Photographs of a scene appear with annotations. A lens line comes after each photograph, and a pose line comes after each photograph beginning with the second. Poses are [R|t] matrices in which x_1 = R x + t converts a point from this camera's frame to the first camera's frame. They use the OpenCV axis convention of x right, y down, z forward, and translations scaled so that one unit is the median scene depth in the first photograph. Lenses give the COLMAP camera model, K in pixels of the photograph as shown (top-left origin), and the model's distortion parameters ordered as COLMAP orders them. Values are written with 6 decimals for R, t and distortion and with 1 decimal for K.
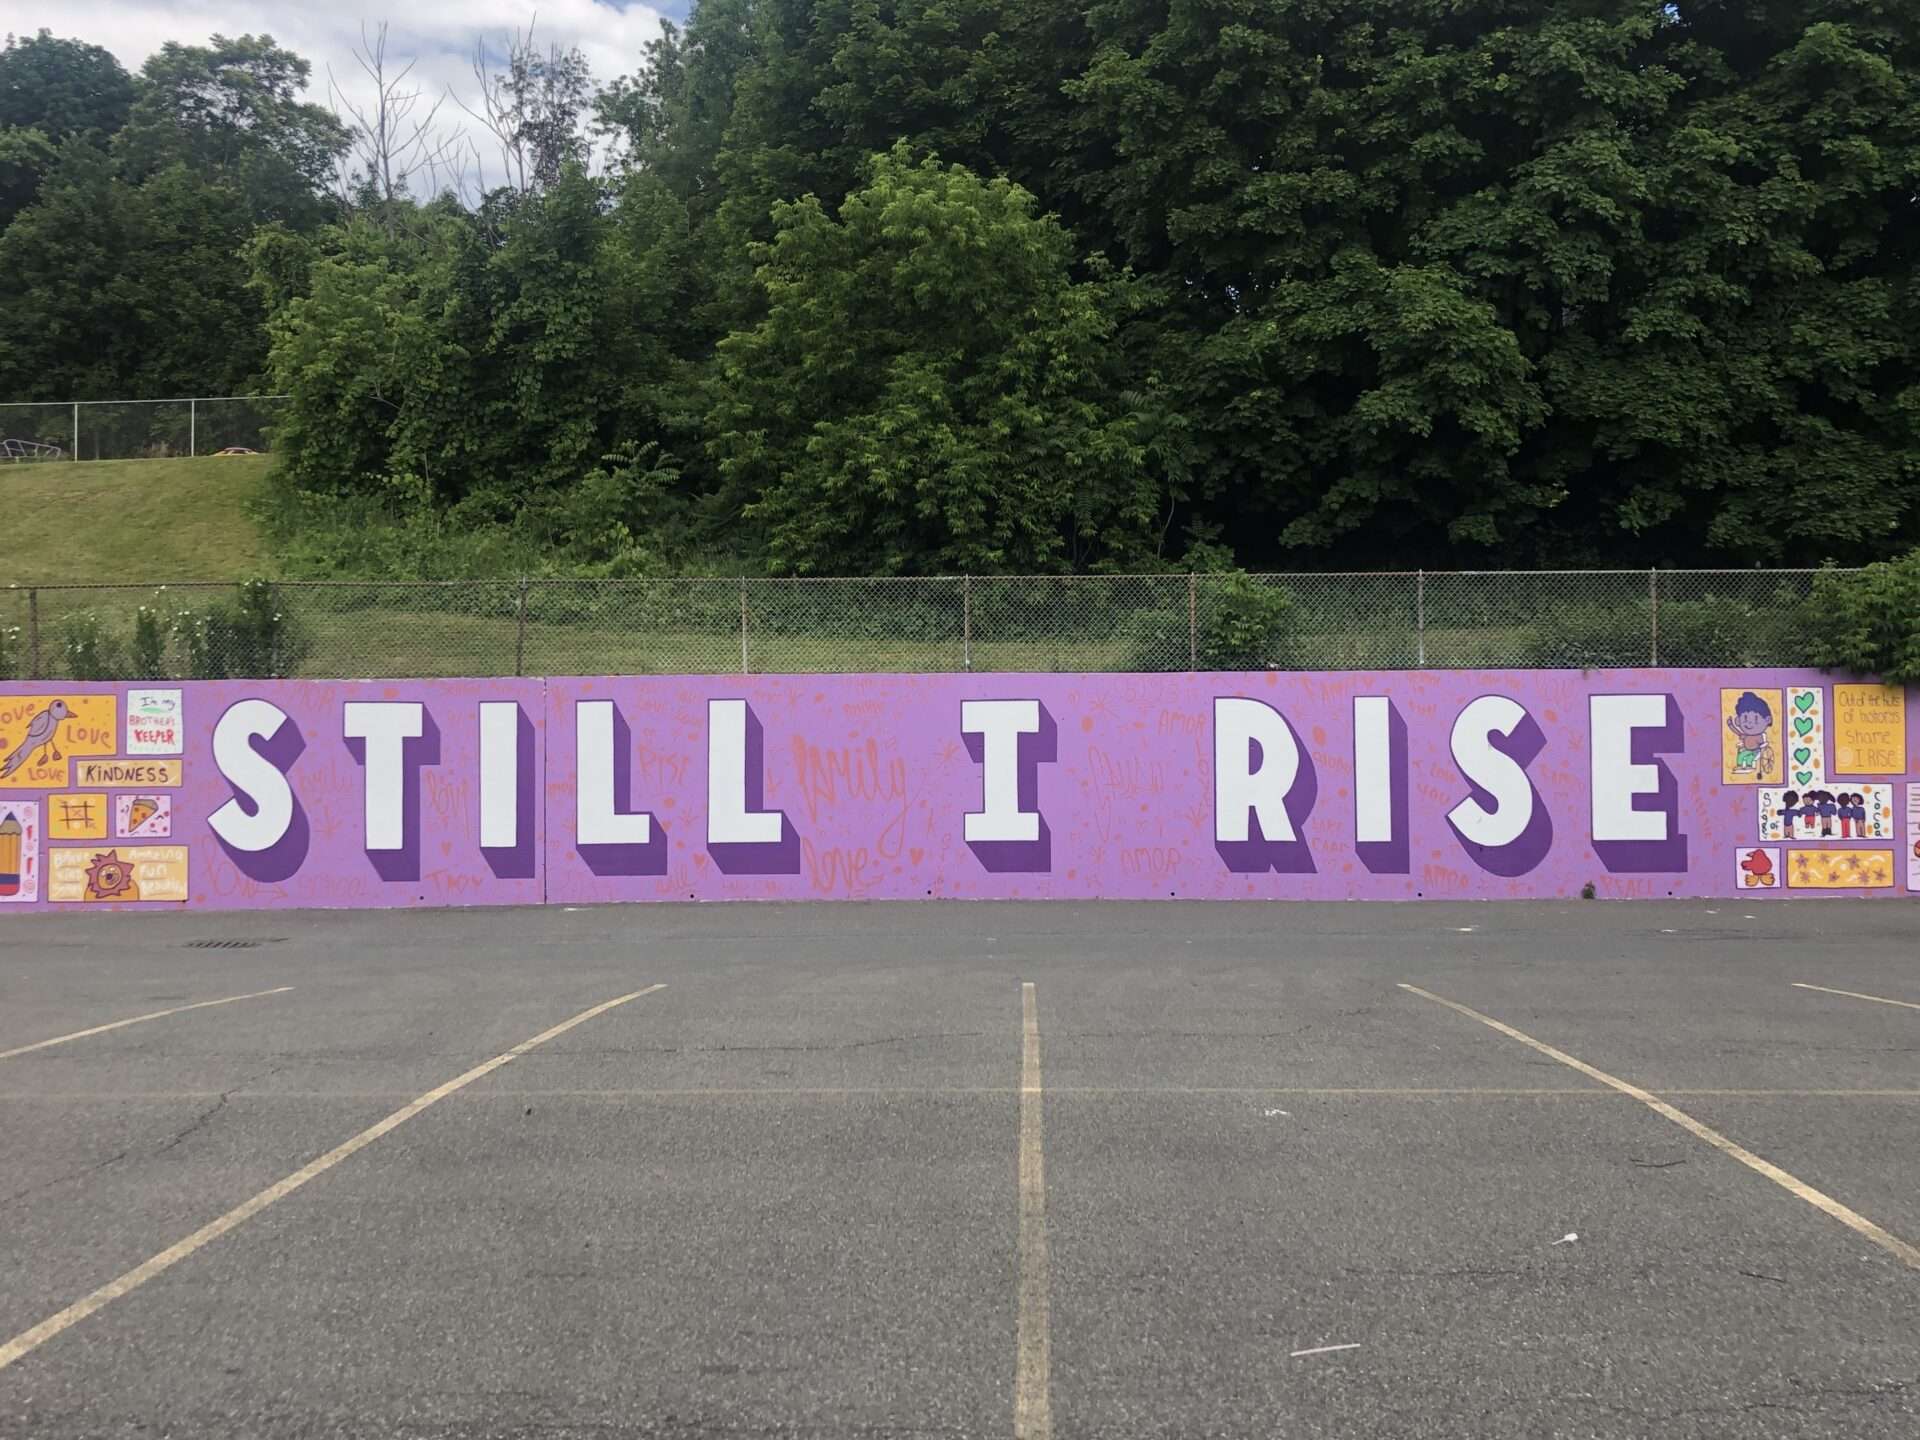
lens RADIAL K [[1949.7, 0, 960.0], [0, 1949.7, 720.0], [0, 0, 1]] dist [-0.006495, -0.008804]
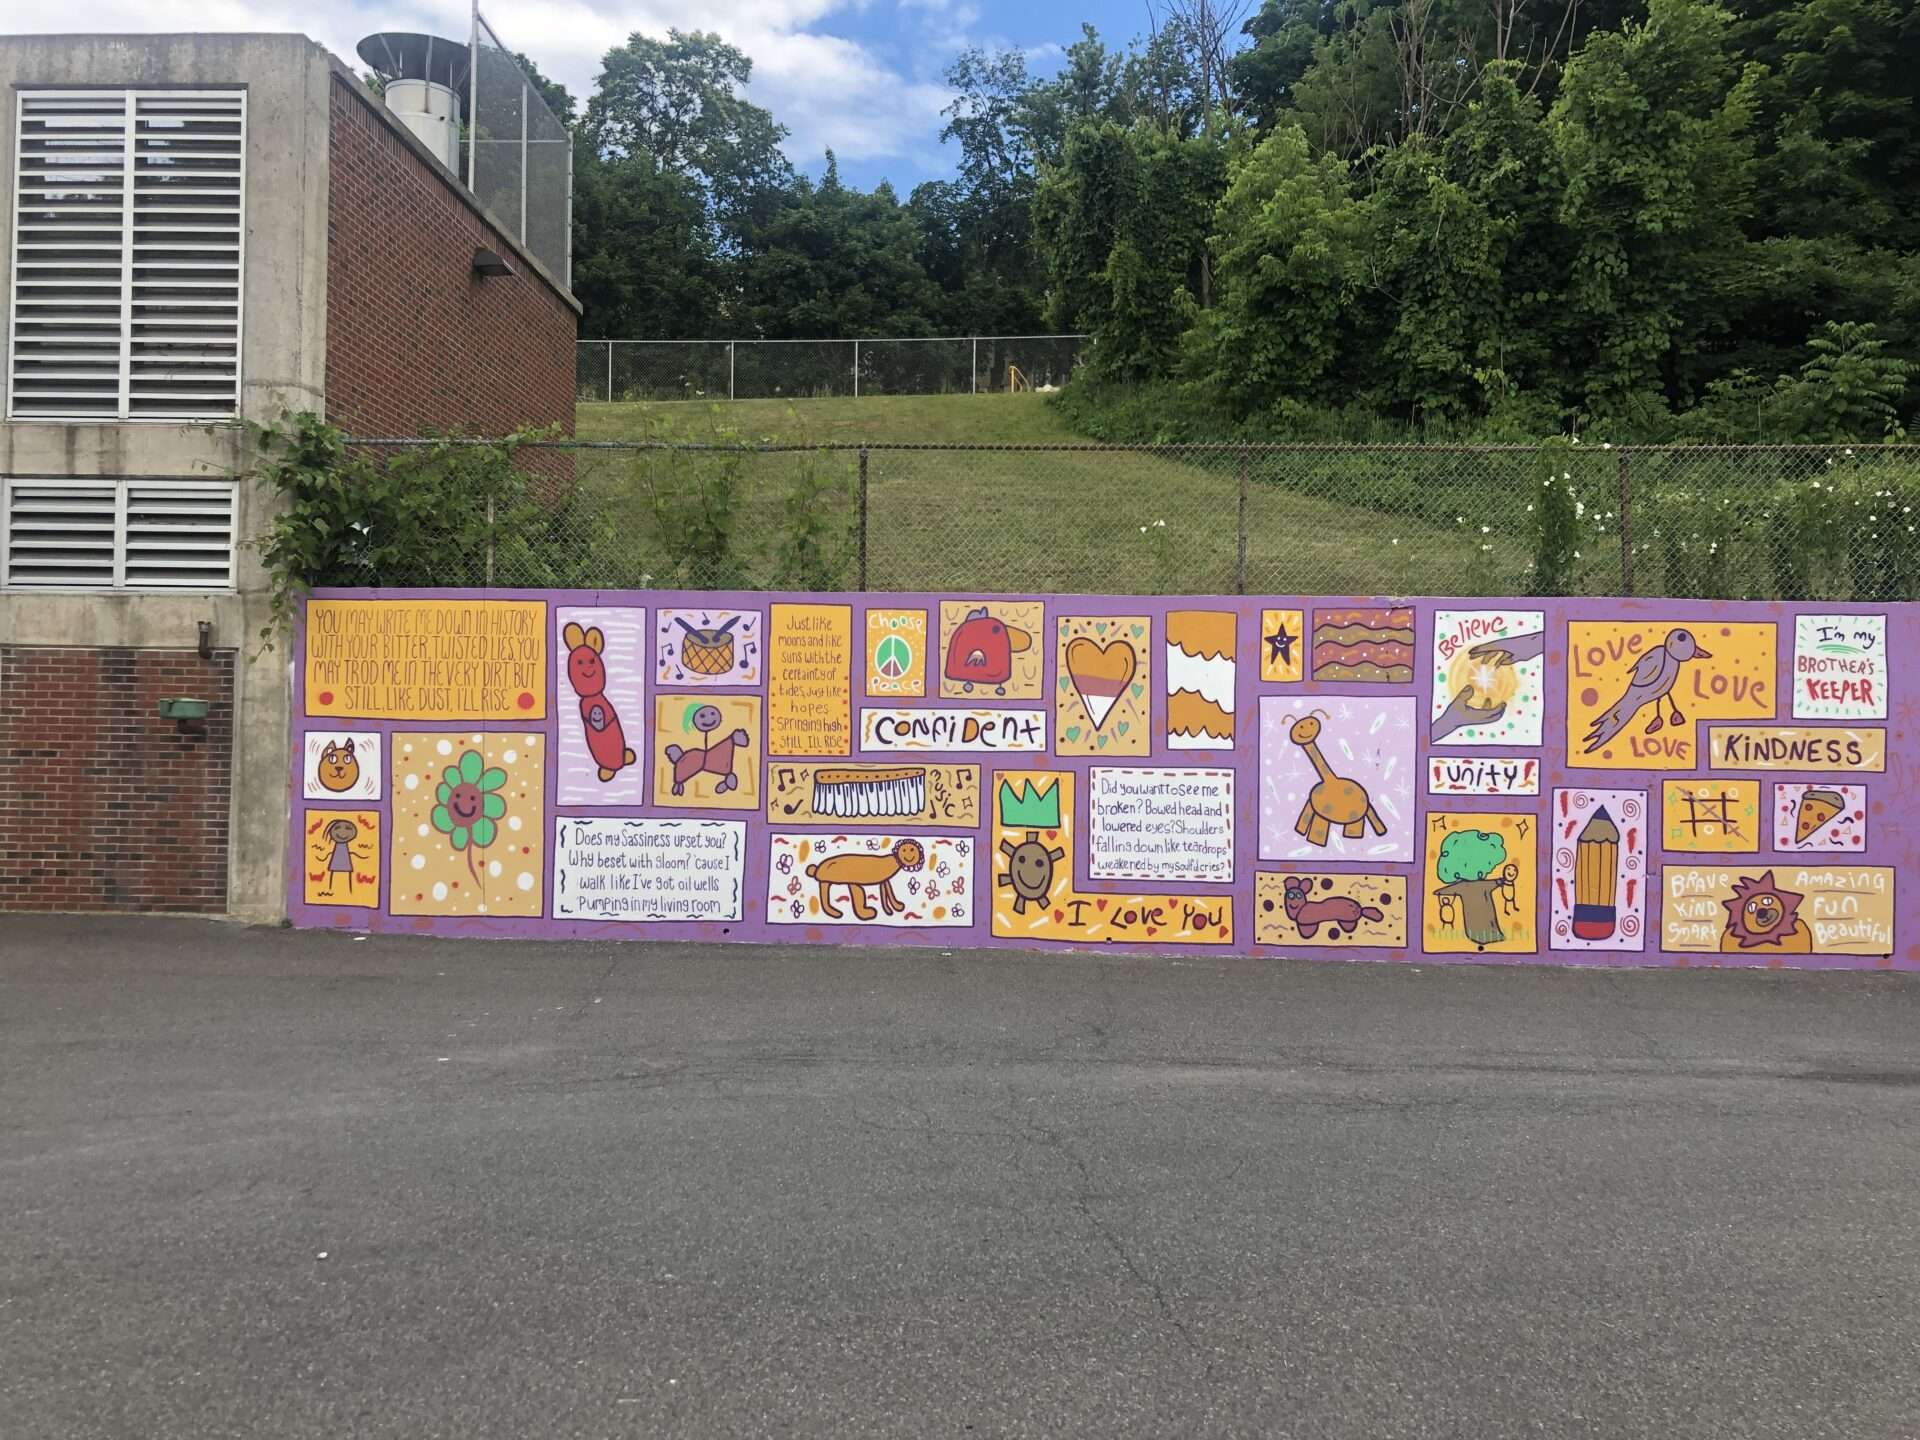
lens RADIAL K [[1563.7, 0, 960.0], [0, 1563.7, 720.0], [0, 0, 1]] dist [0.007838, 0.003016]
pose [[0.999597, 0.020279, -0.019842, -0.451728], [-0.019908, 0.999627, 0.018686, 0.009307], [0.020213, -0.018283, 0.999629, 0.324832]]
